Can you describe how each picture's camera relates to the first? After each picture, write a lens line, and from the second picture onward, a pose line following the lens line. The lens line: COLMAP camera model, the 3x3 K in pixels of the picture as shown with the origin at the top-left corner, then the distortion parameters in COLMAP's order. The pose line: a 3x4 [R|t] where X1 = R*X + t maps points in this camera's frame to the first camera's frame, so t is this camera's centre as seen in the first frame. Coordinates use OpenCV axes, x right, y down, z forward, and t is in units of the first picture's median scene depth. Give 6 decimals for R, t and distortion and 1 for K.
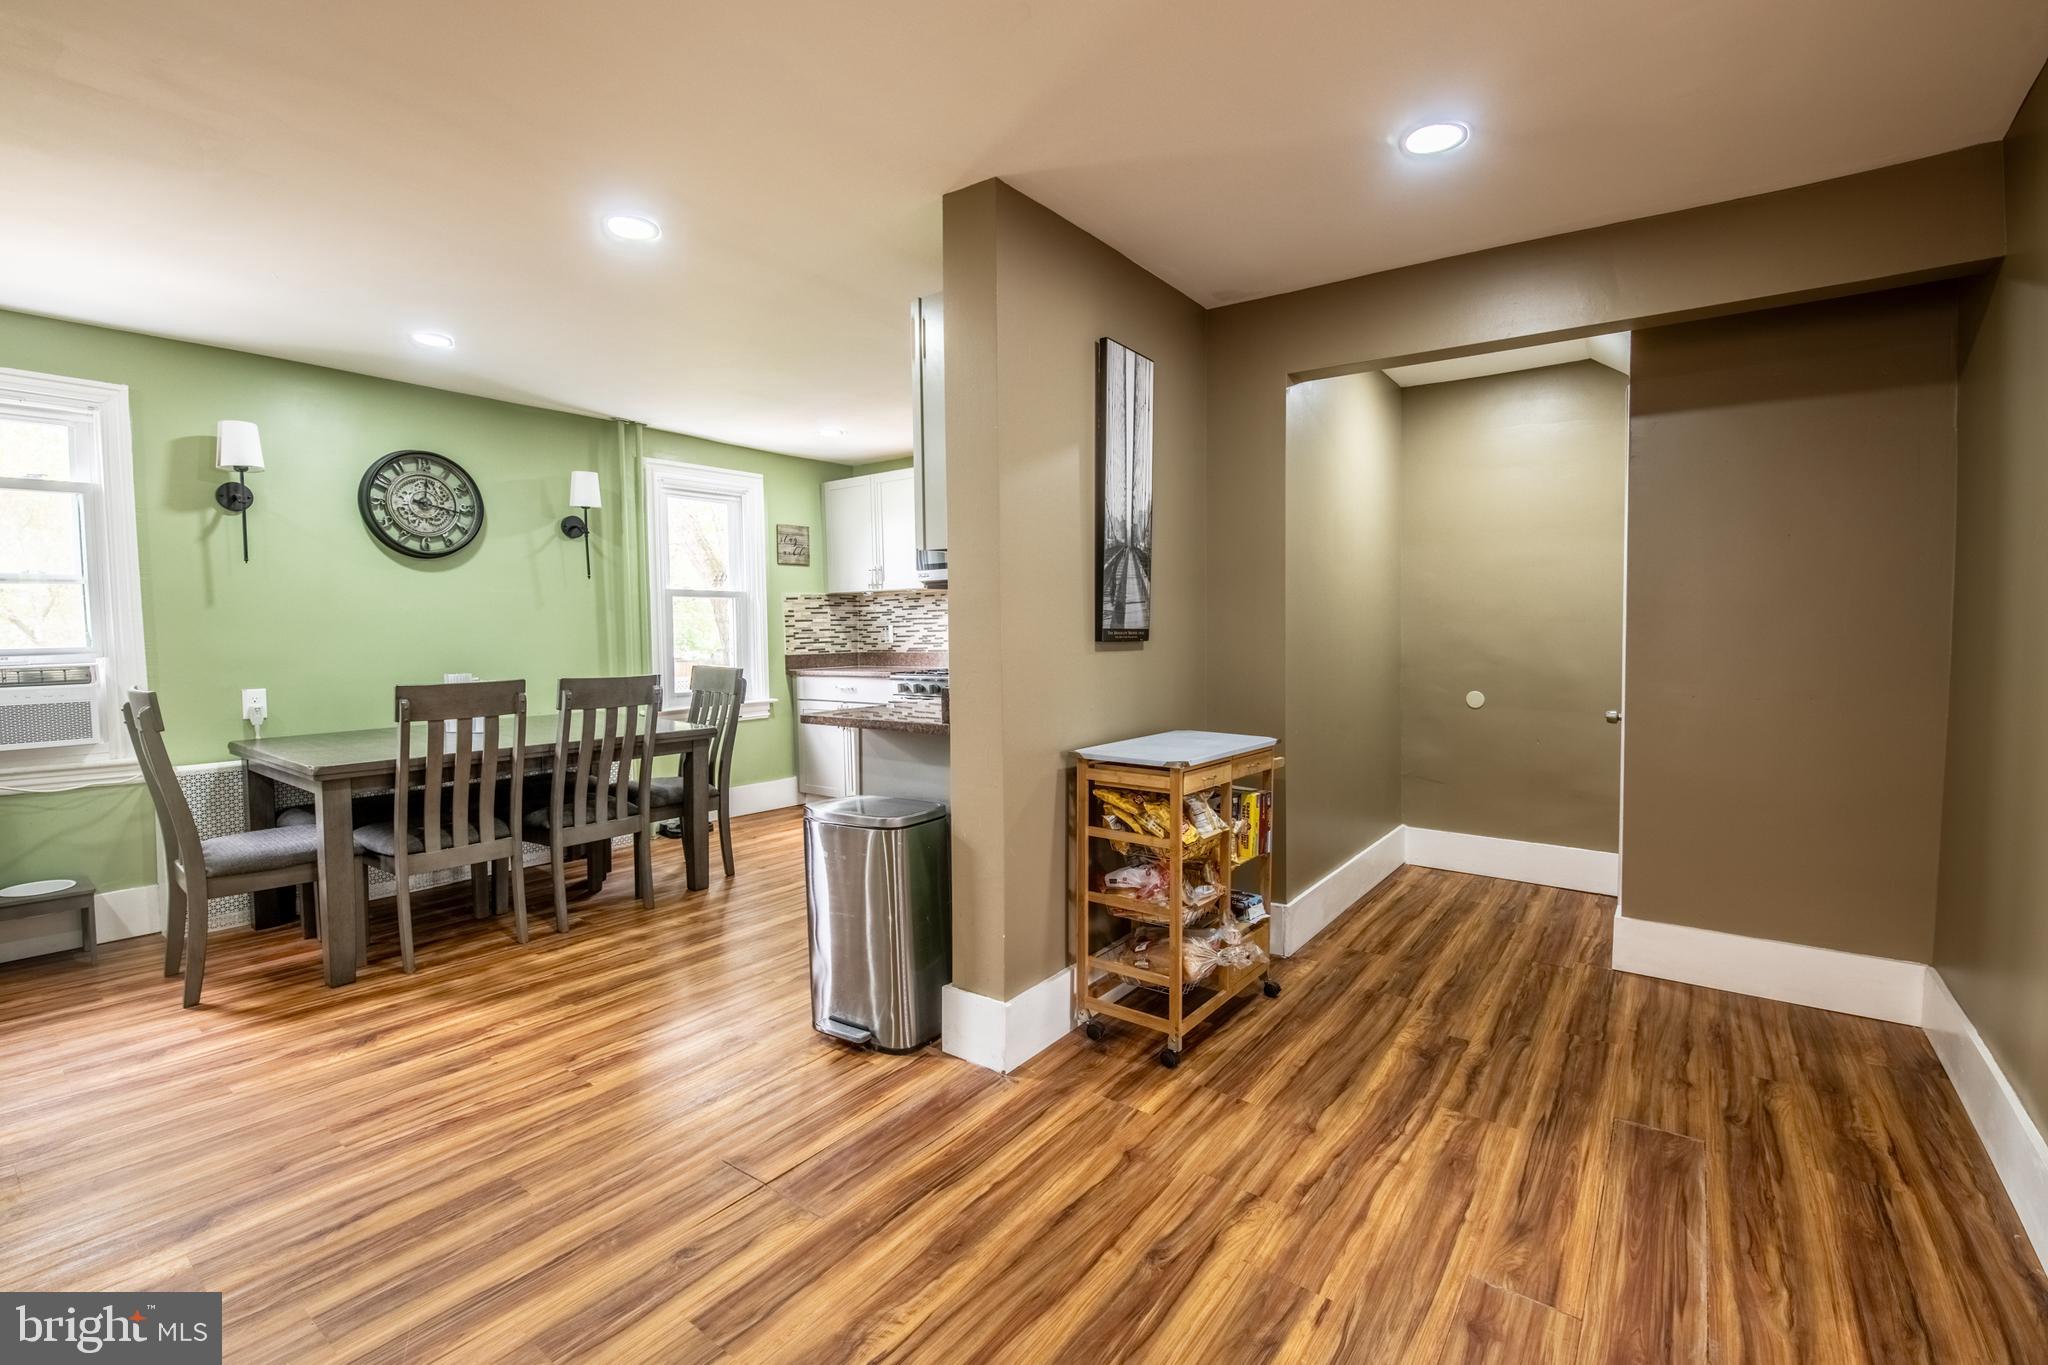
lens RADIAL K [[891.5, 0, 1046.1], [0, 891.5, 673.3], [0, 0, 1]] dist [0.000489, -0.011582]
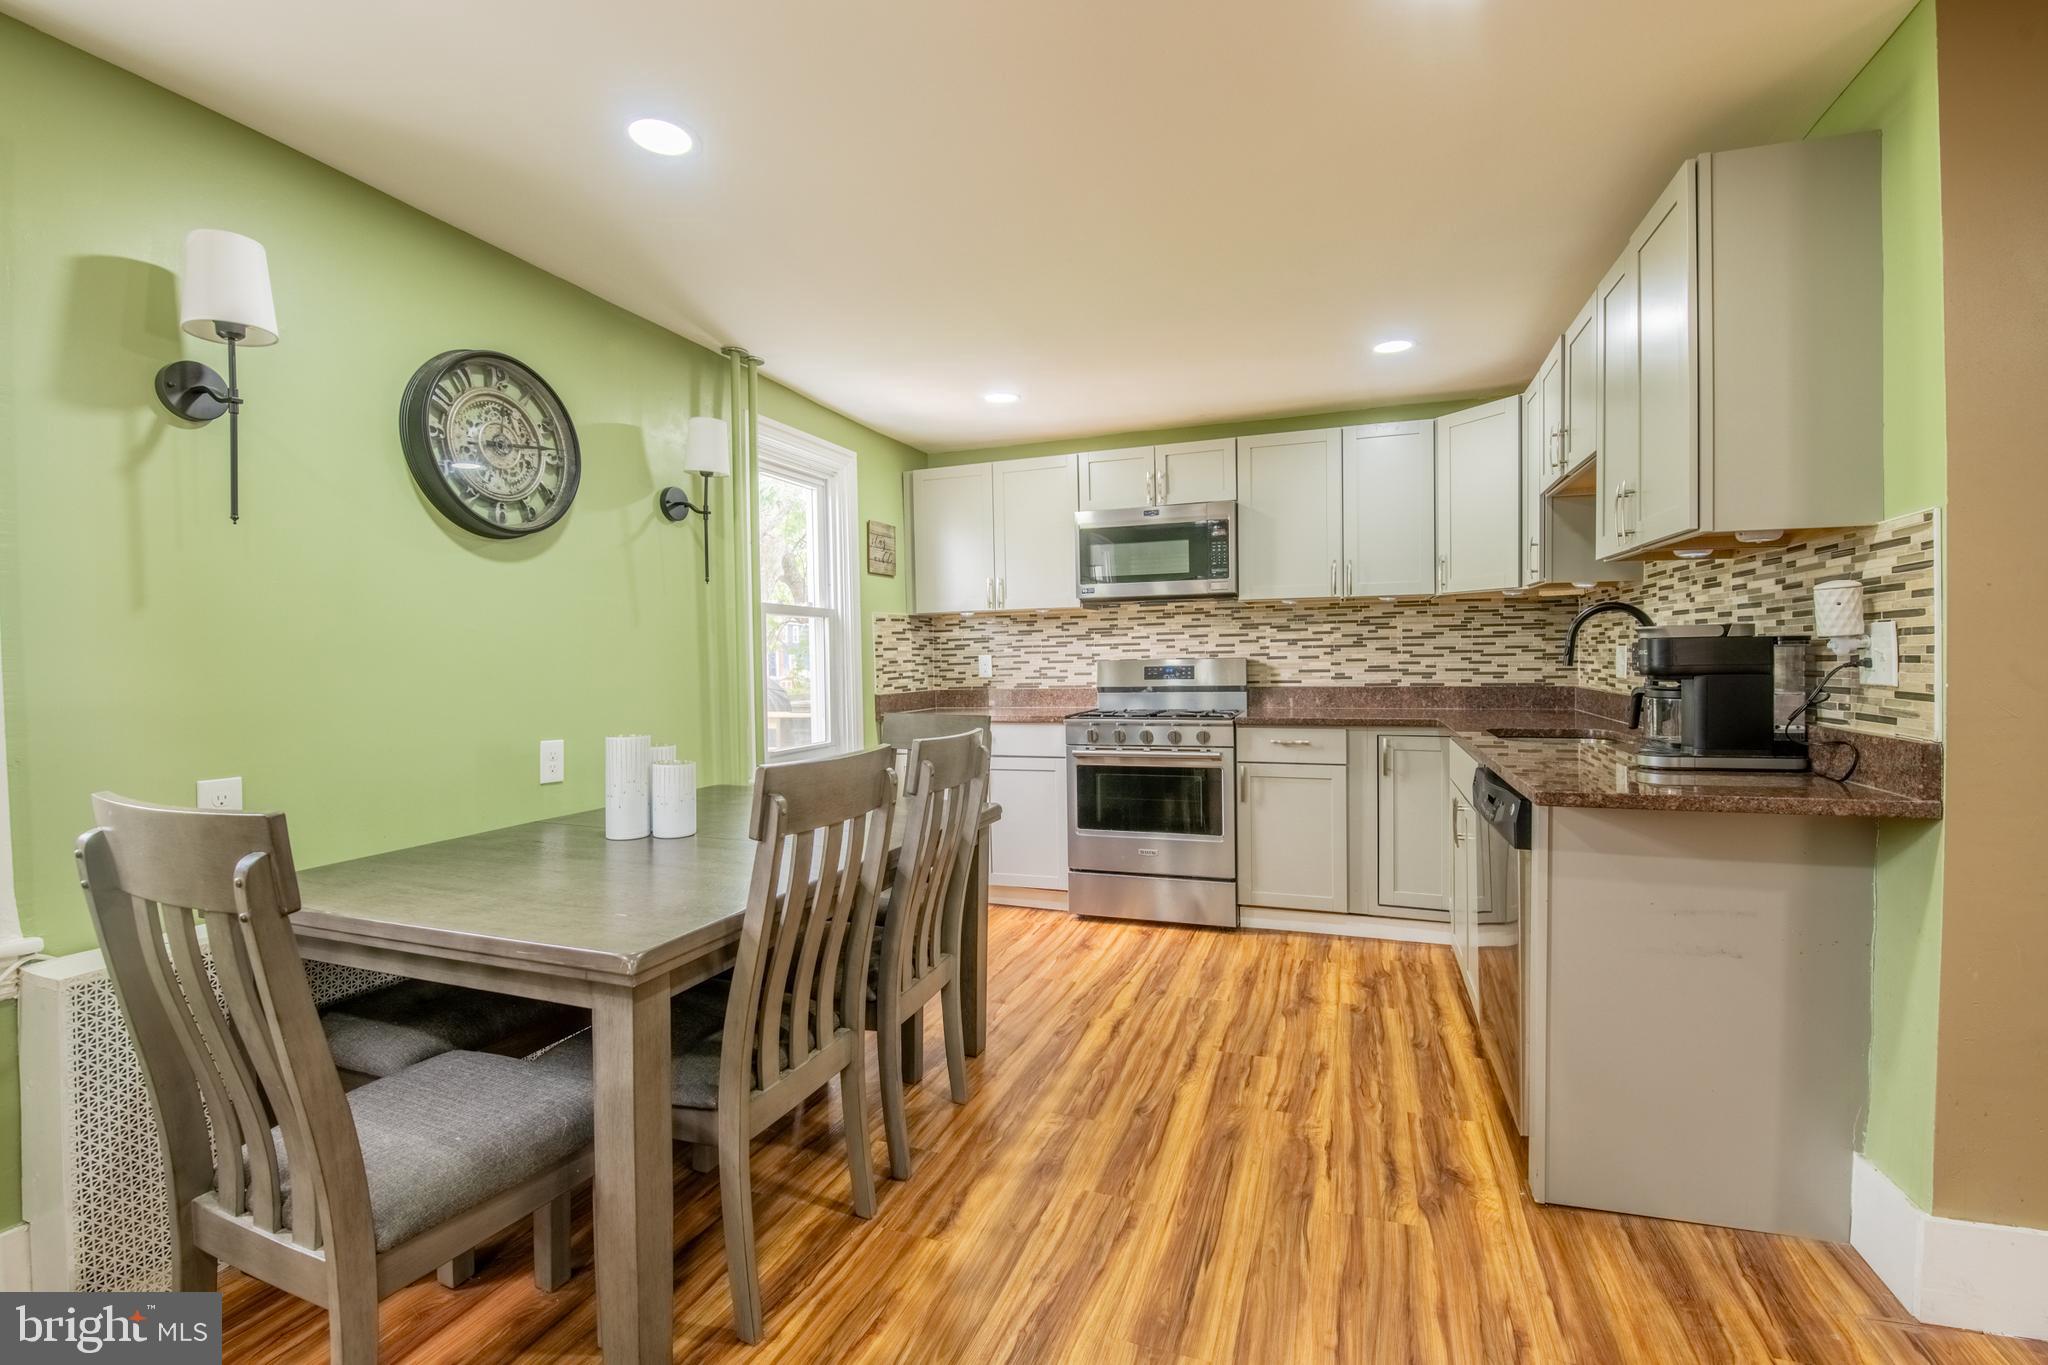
lens RADIAL K [[884.0, 0, 1031.2], [0, 884.0, 674.6], [0, 0, 1]] dist [-0.001362, -0.011159]
pose [[0.957633, -0.008822, 0.287857, -0.545056], [0.019492, 0.999224, -0.034223, -0.013638], [-0.287332, 0.038384, 0.957062, 0.359942]]
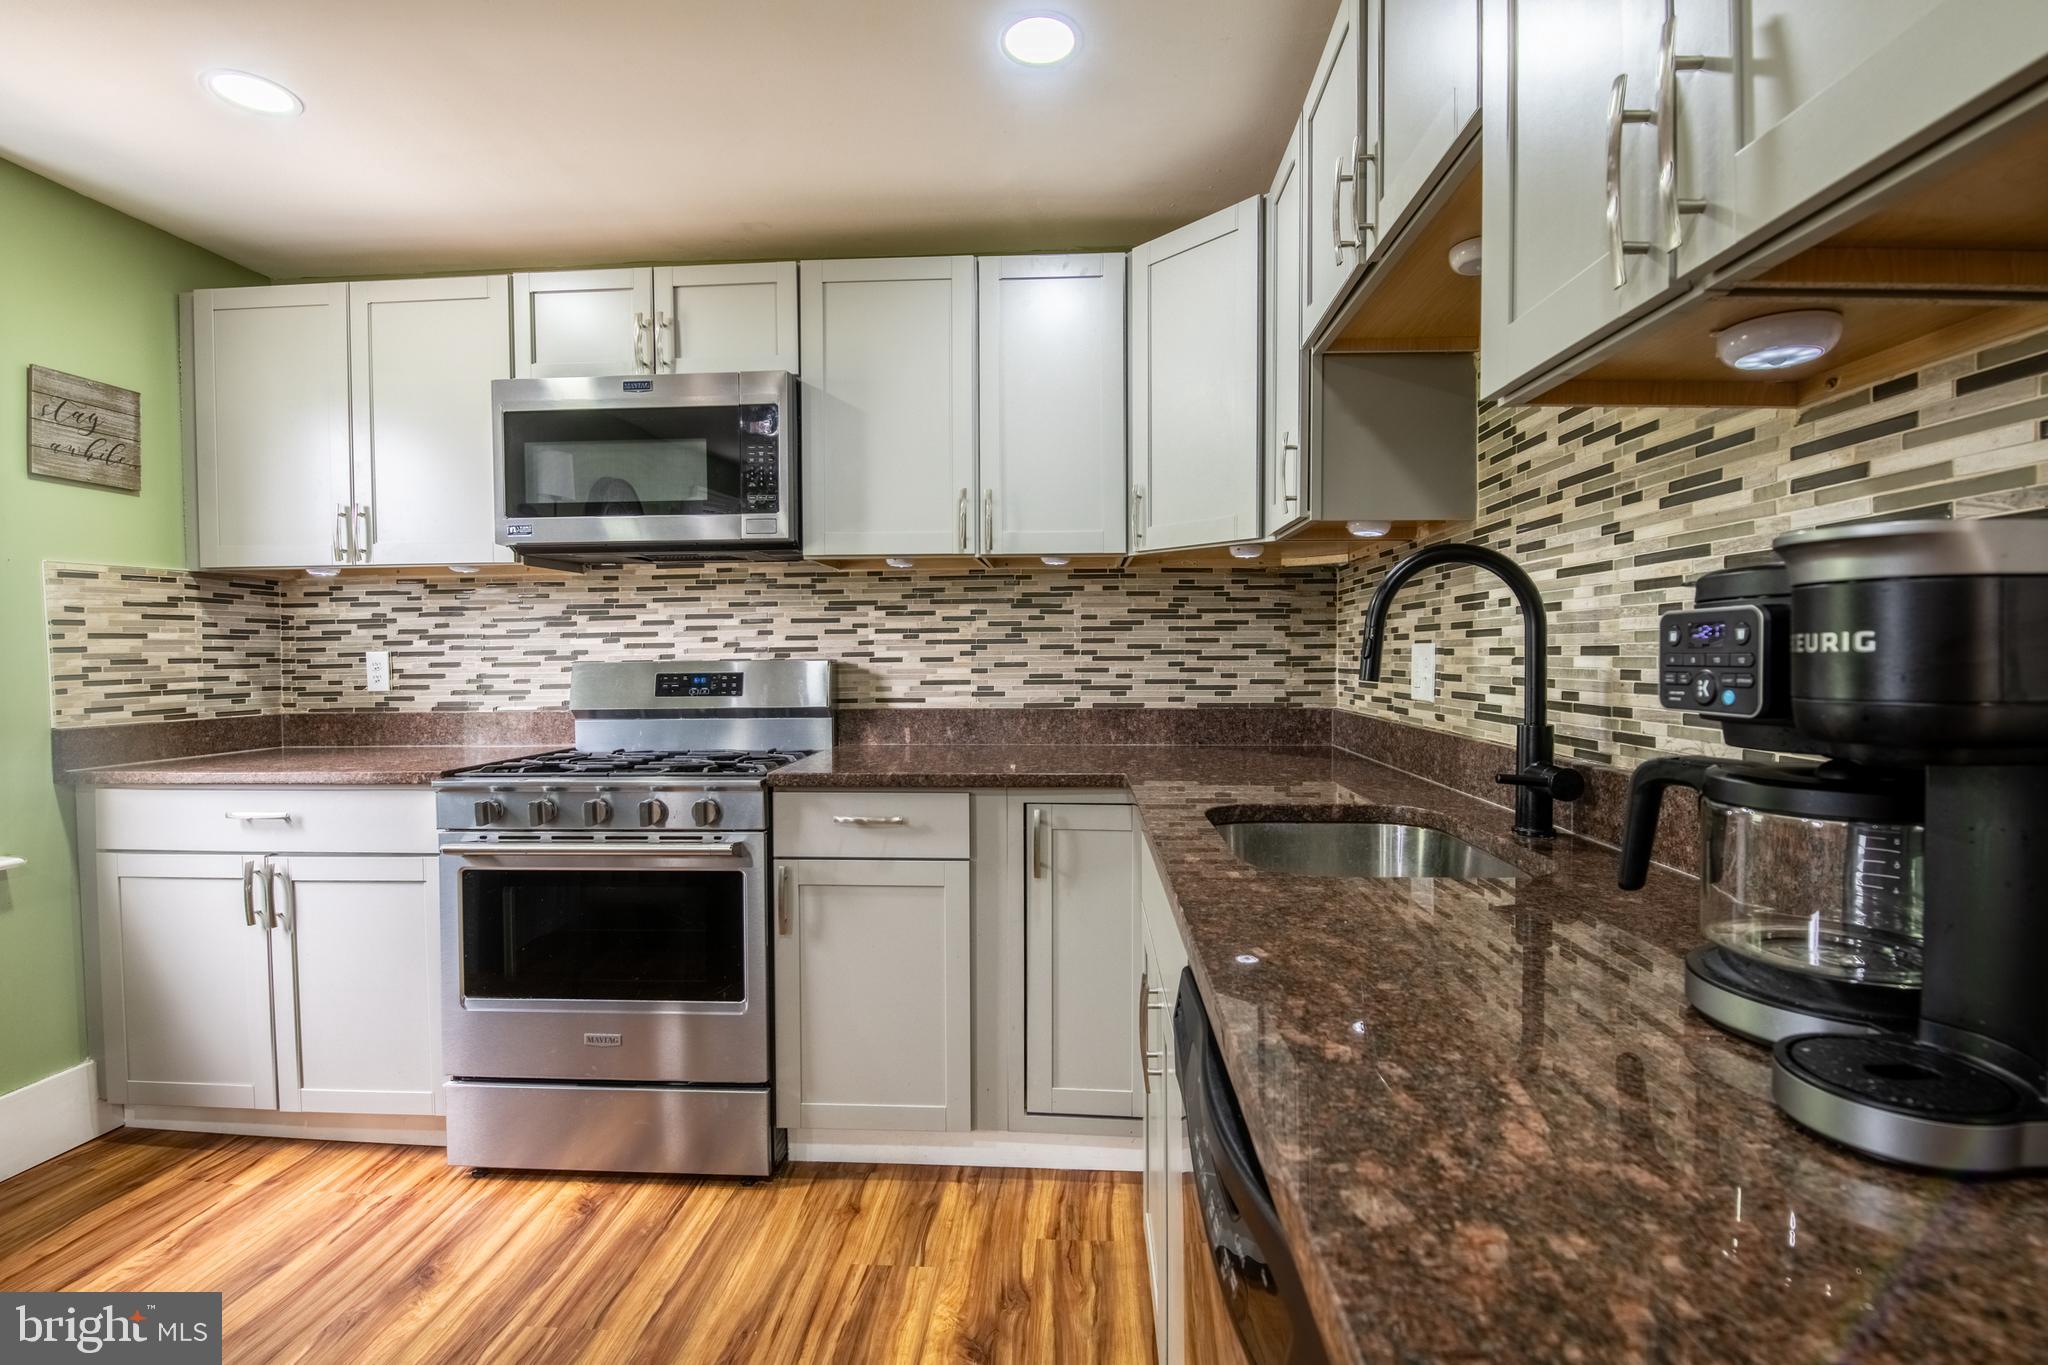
lens RADIAL K [[900.6, 0, 1030.6], [0, 900.6, 675.3], [0, 0, 1]] dist [-0.001377, -0.012172]
pose [[0.837109, -0.004107, 0.547021, -0.224297], [0.024745, 0.999233, -0.030365, -0.031330], [-0.546477, 0.038955, 0.836568, 0.693961]]
